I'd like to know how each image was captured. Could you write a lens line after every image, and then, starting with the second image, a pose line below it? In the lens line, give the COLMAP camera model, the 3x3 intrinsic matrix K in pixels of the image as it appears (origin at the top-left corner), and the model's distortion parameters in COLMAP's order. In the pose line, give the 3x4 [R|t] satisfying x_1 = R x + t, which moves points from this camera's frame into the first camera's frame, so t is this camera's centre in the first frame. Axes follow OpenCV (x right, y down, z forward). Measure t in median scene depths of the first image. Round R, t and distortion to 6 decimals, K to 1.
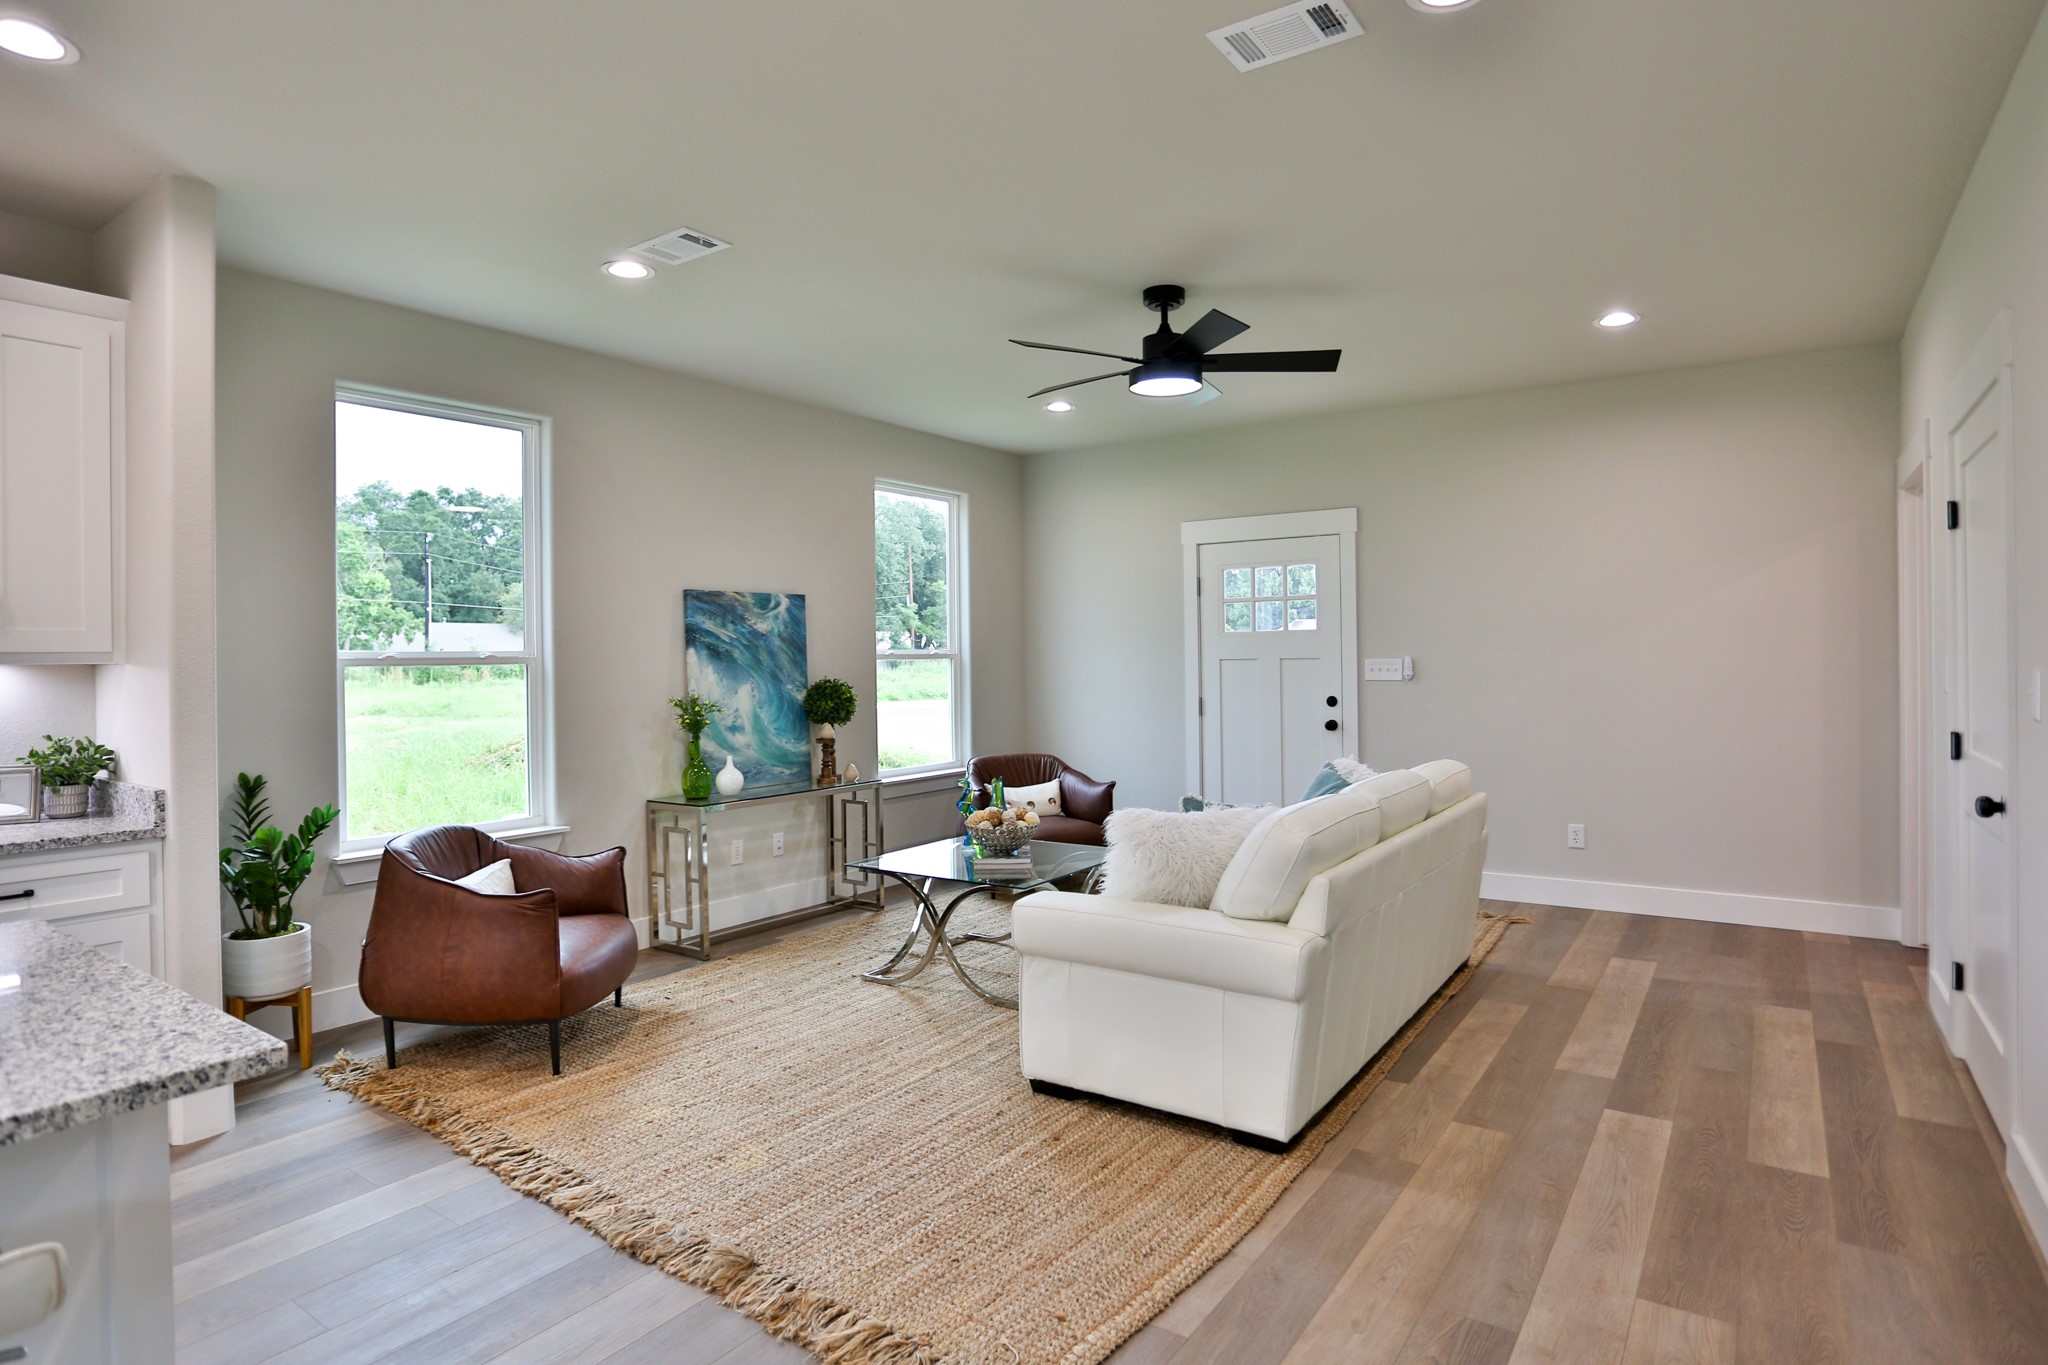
lens RADIAL K [[1060.4, 0, 1016.8], [0, 1060.4, 684.4], [0, 0, 1]] dist [-0.032869, -0.001470]
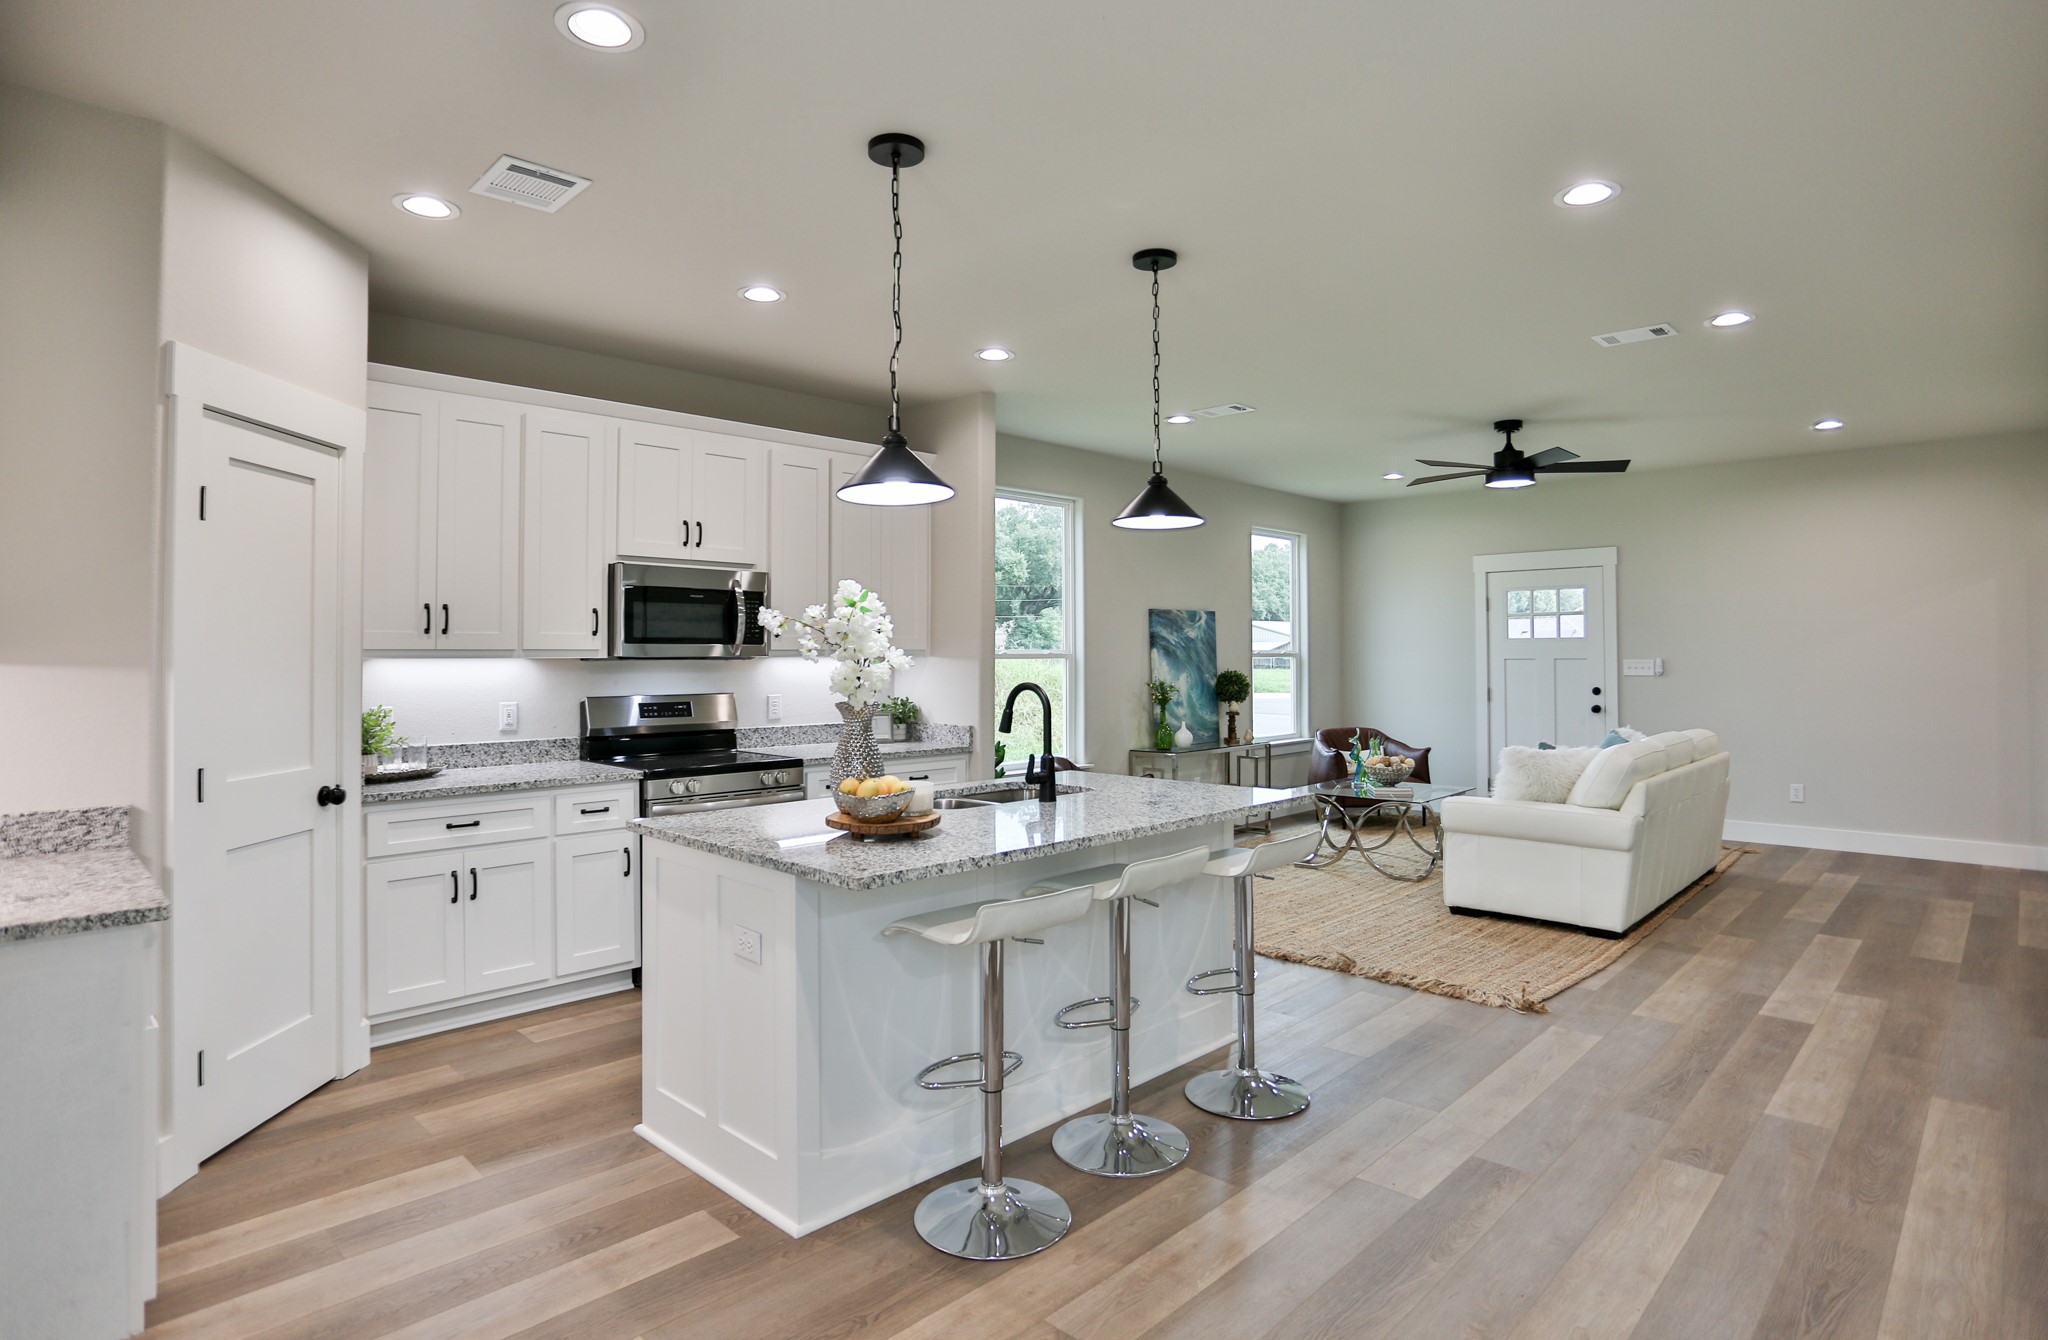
lens RADIAL K [[1069.9, 0, 1029.2], [0, 1069.9, 659.5], [0, 0, 1]] dist [-0.021256, 0.005423]
pose [[0.990799, 0.008336, -0.135087, -0.284755], [-0.011060, 0.999750, -0.019431, 0.012548], [0.134891, 0.020746, 0.990643, -0.529223]]
